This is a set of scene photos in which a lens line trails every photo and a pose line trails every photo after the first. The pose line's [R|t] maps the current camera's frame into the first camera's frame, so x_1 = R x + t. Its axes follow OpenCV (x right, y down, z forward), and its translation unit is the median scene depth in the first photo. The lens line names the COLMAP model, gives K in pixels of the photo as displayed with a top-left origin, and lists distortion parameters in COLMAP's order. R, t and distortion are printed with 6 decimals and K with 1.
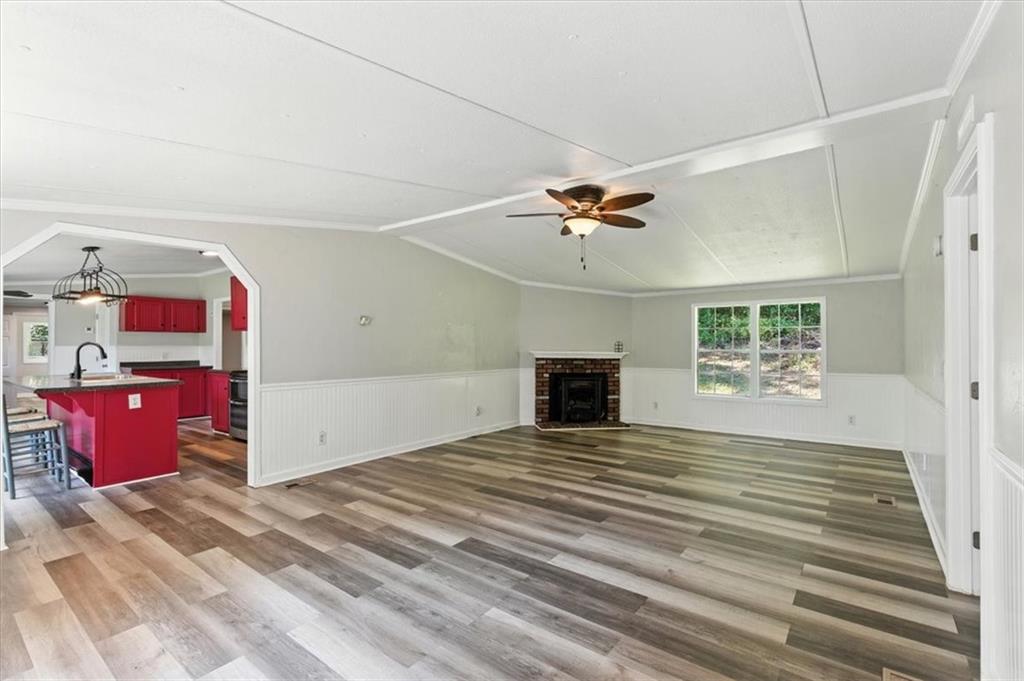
lens RADIAL K [[466.6, 0, 512.0], [0, 466.6, 340.5], [0, 0, 1]] dist [-0.000521, 0.000432]
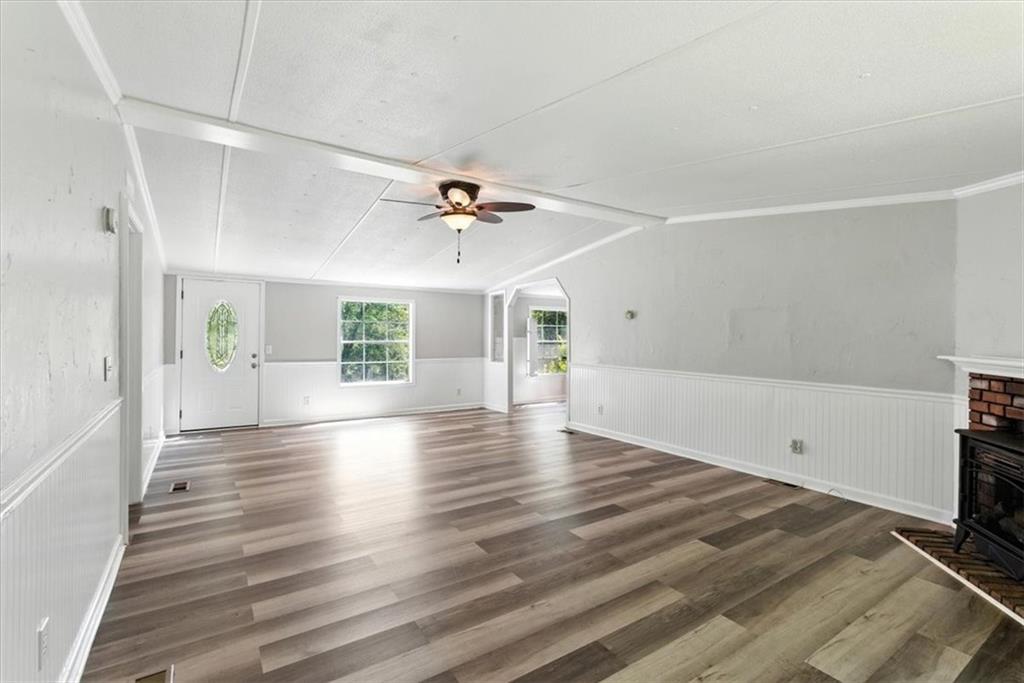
lens RADIAL K [[462.9, 0, 511.1], [0, 462.9, 335.9], [0, 0, 1]] dist [-0.002156, -0.000062]
pose [[-0.327369, 0.000269, -0.944896, 1.077953], [0.004046, 0.999991, -0.001117, 0.007762], [0.944888, -0.004188, -0.327367, 1.439727]]
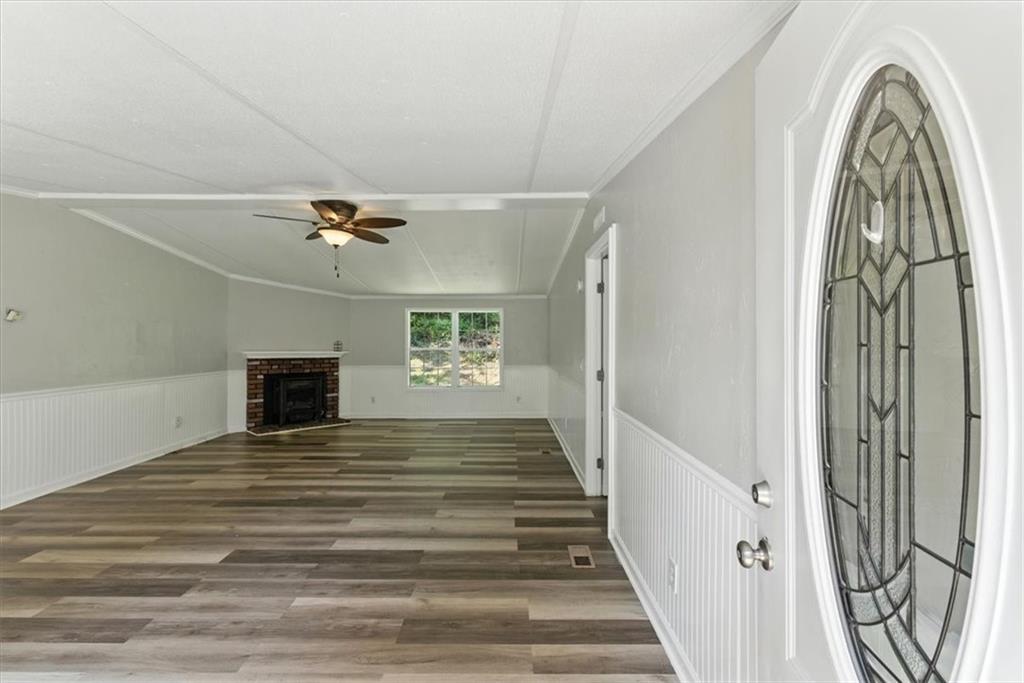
lens RADIAL K [[458.9, 0, 508.7], [0, 458.9, 340.3], [0, 0, 1]] dist [0.000014, 0.000837]
pose [[0.794637, 0.001273, 0.607084, -0.174041], [-0.007529, 0.999942, 0.007758, -0.019988], [-0.607038, -0.010735, 0.794600, -0.077794]]
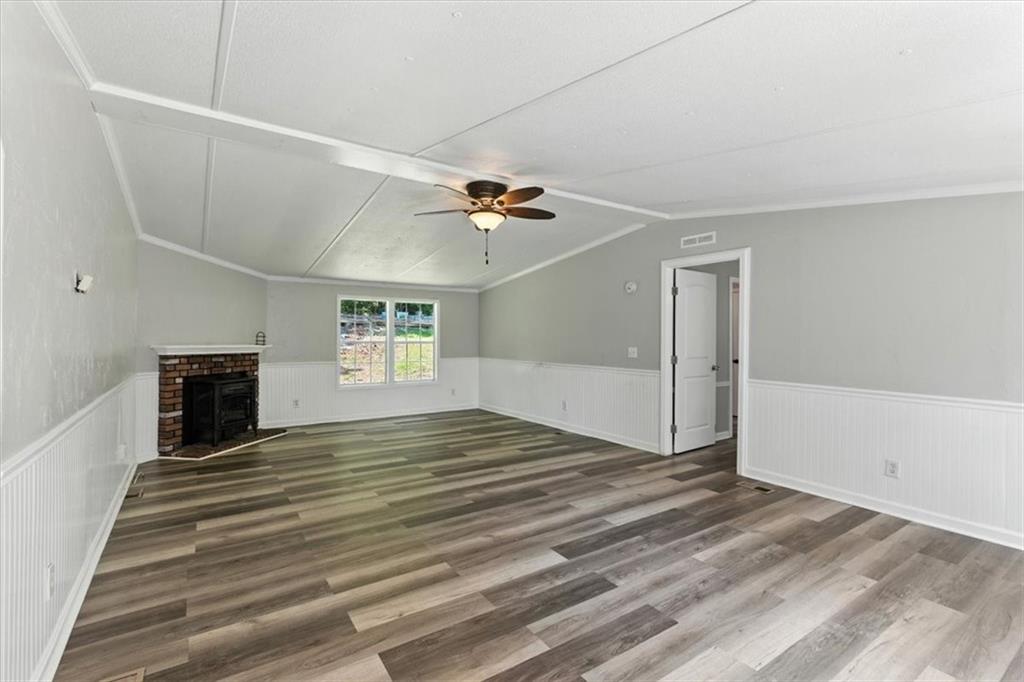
lens RADIAL K [[462.9, 0, 511.1], [0, 462.9, 335.4], [0, 0, 1]] dist [-0.002156, -0.000062]
pose [[0.317590, 0.004507, 0.948218, -0.786754], [-0.015828, 0.999875, 0.000549, 0.002020], [-0.948096, -0.015183, 0.317621, 0.632392]]
